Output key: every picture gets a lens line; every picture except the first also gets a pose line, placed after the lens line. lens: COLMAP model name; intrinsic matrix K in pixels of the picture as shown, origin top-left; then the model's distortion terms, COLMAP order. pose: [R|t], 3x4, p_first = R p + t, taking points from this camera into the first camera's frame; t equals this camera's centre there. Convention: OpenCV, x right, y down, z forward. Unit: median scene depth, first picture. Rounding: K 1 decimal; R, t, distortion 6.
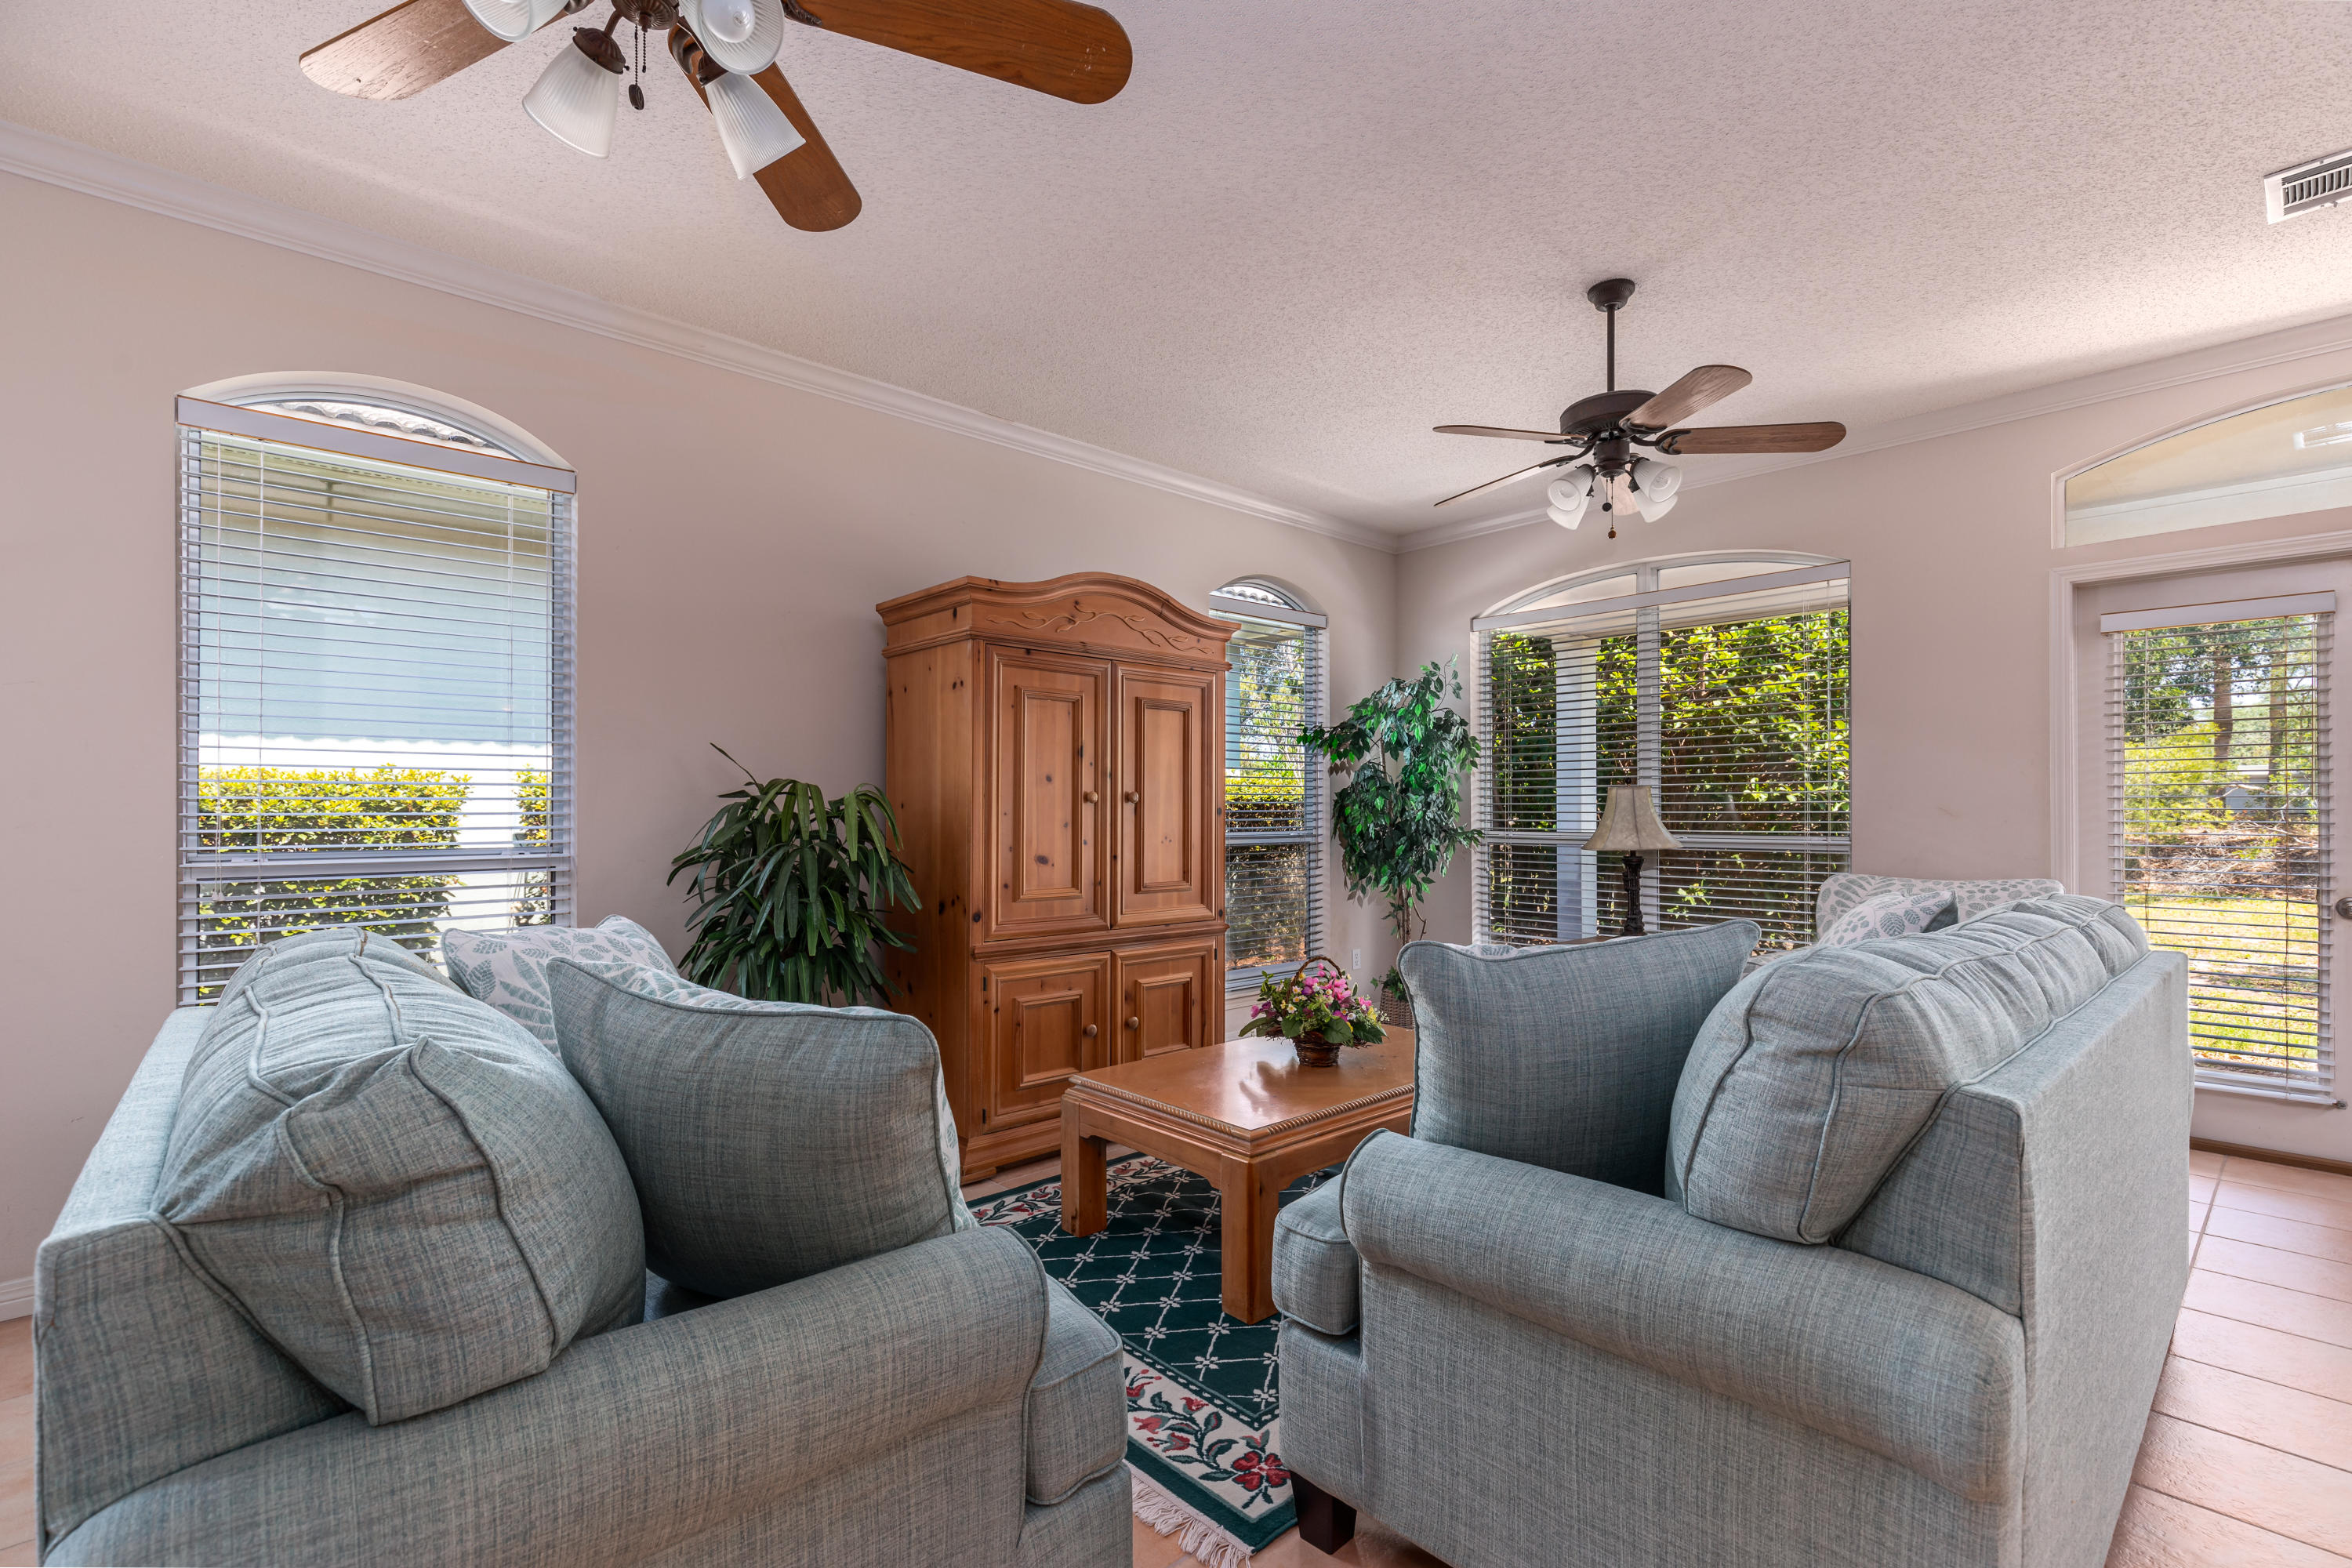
lens RADIAL K [[1070.1, 0, 1194.4], [0, 1070.1, 804.9], [0, 0, 1]] dist [0.002941, -0.000125]
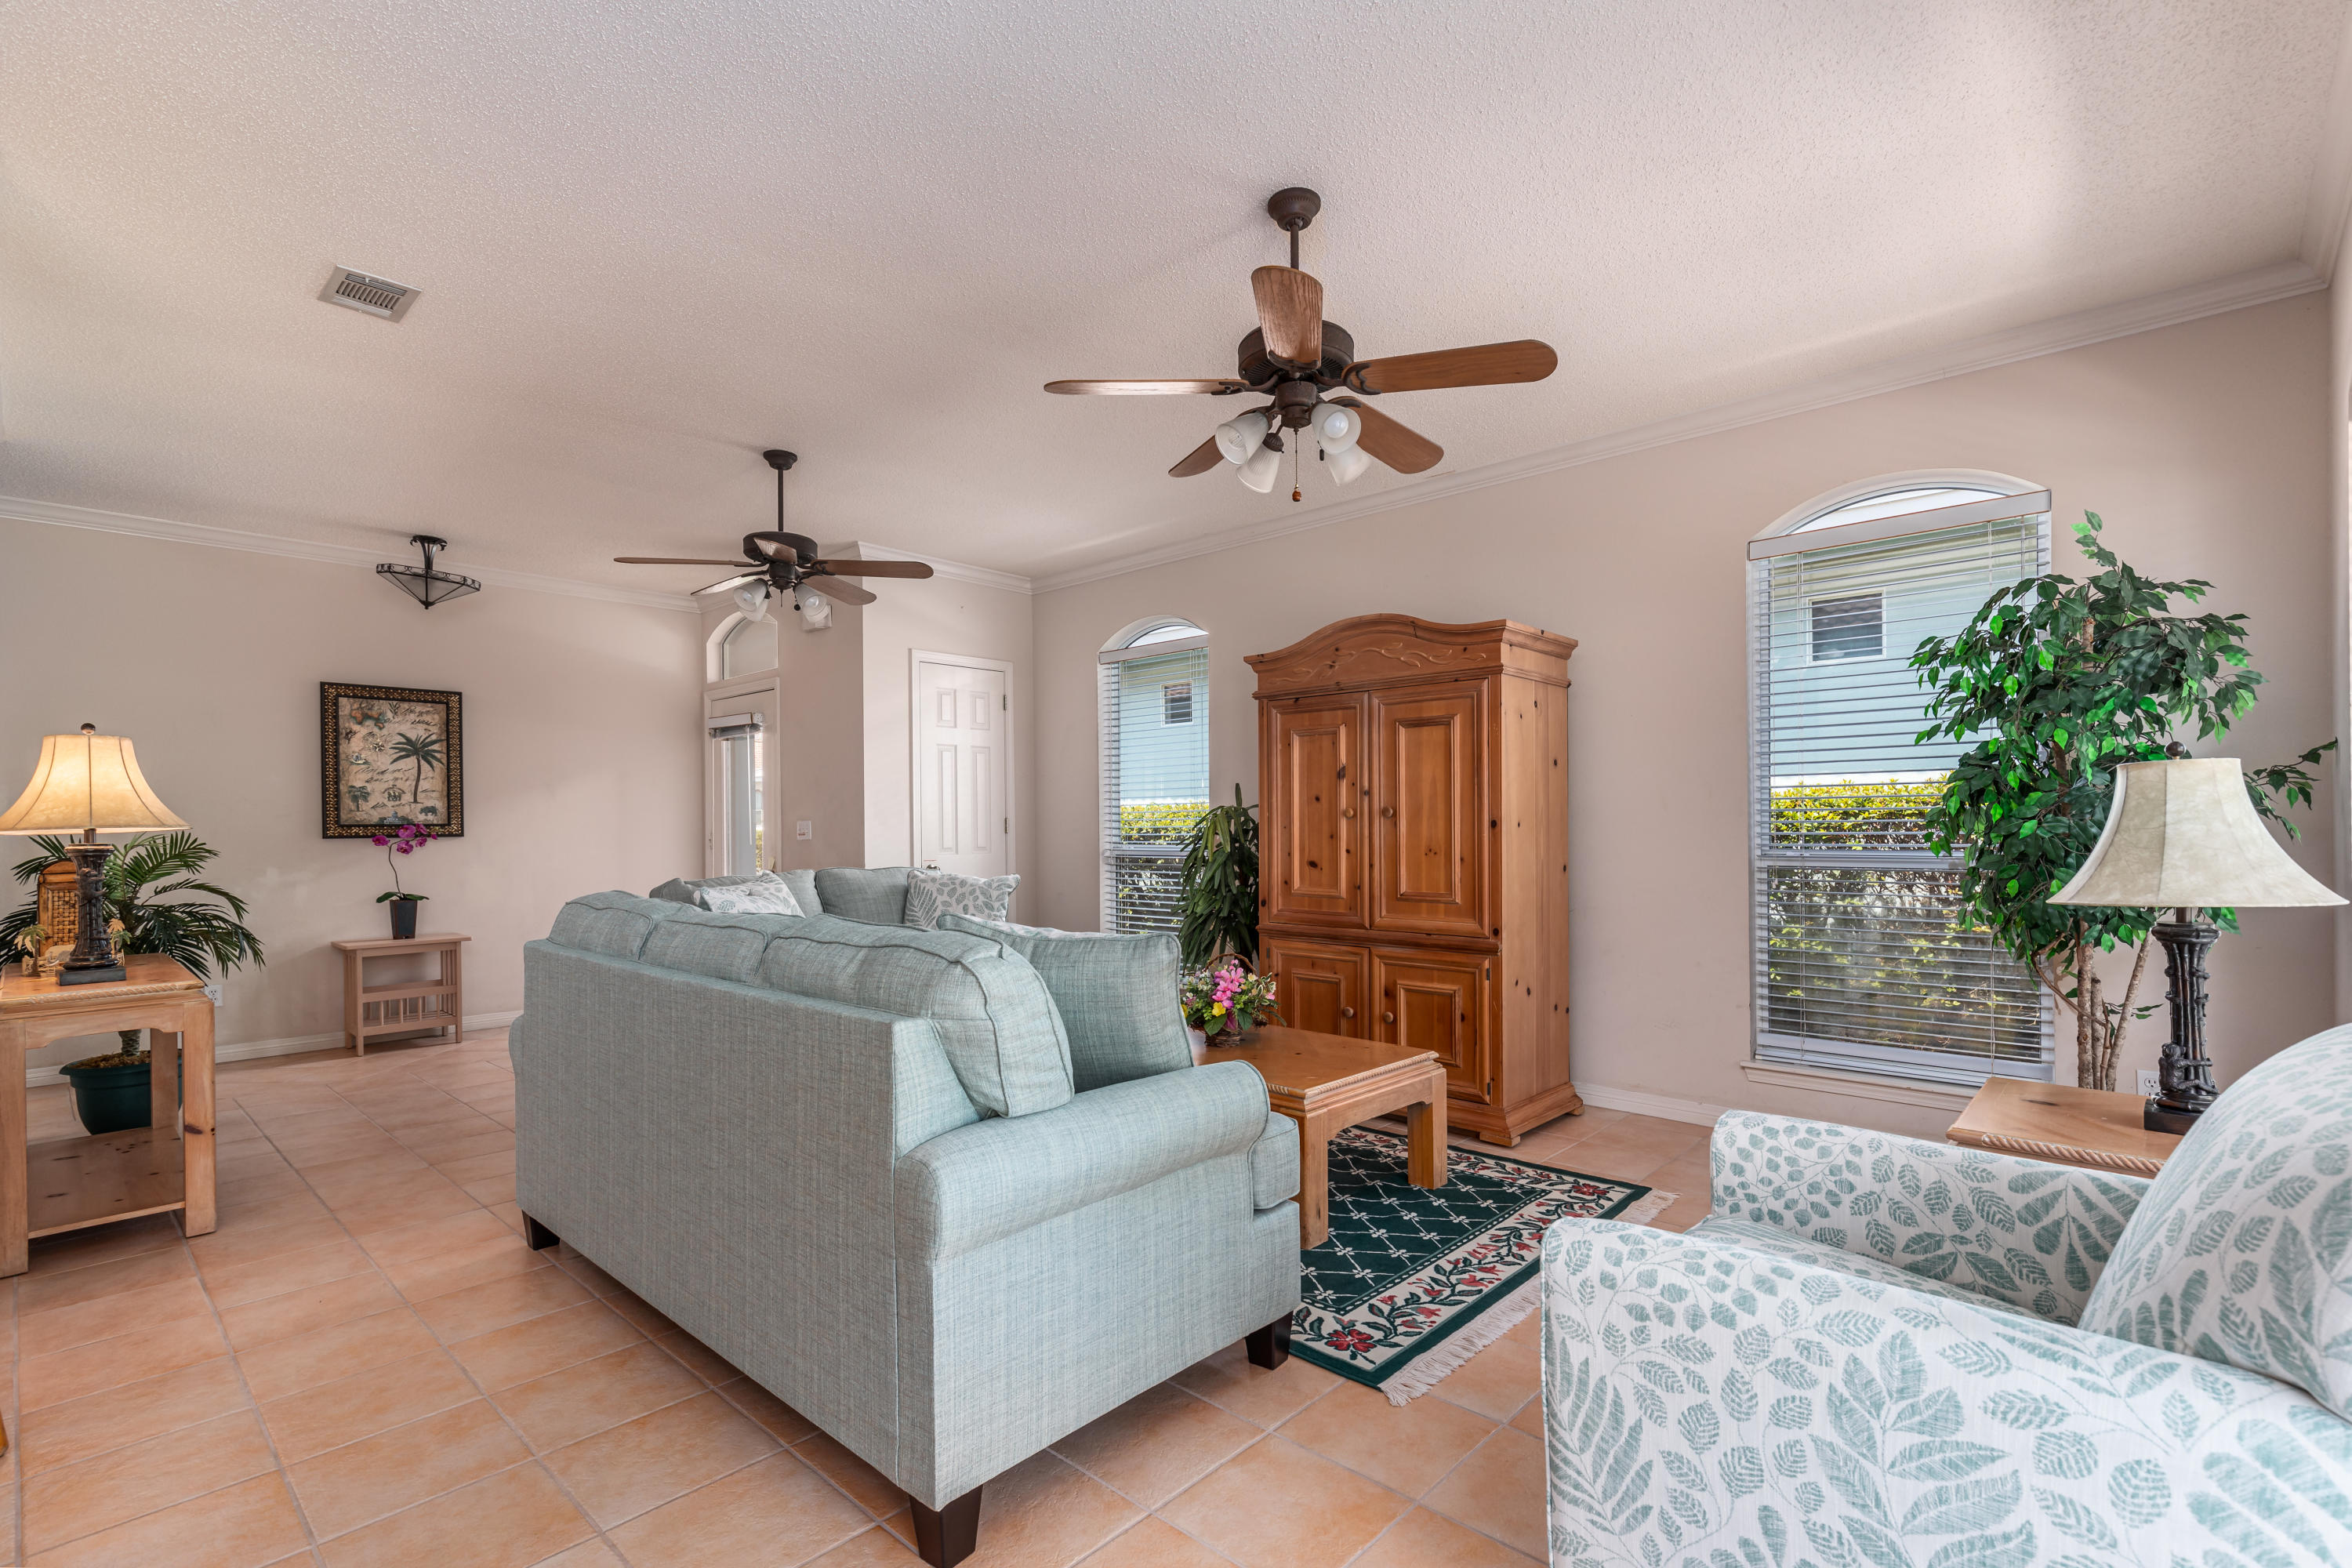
lens RADIAL K [[1069.3, 0, 1180.7], [0, 1069.3, 848.1], [0, 0, 1]] dist [0.001612, 0.000188]
pose [[0.068733, 0.016557, -0.997498, 1.052013], [0.013385, 0.999757, 0.017517, 0.008437], [0.997545, -0.014555, 0.068495, 0.732208]]
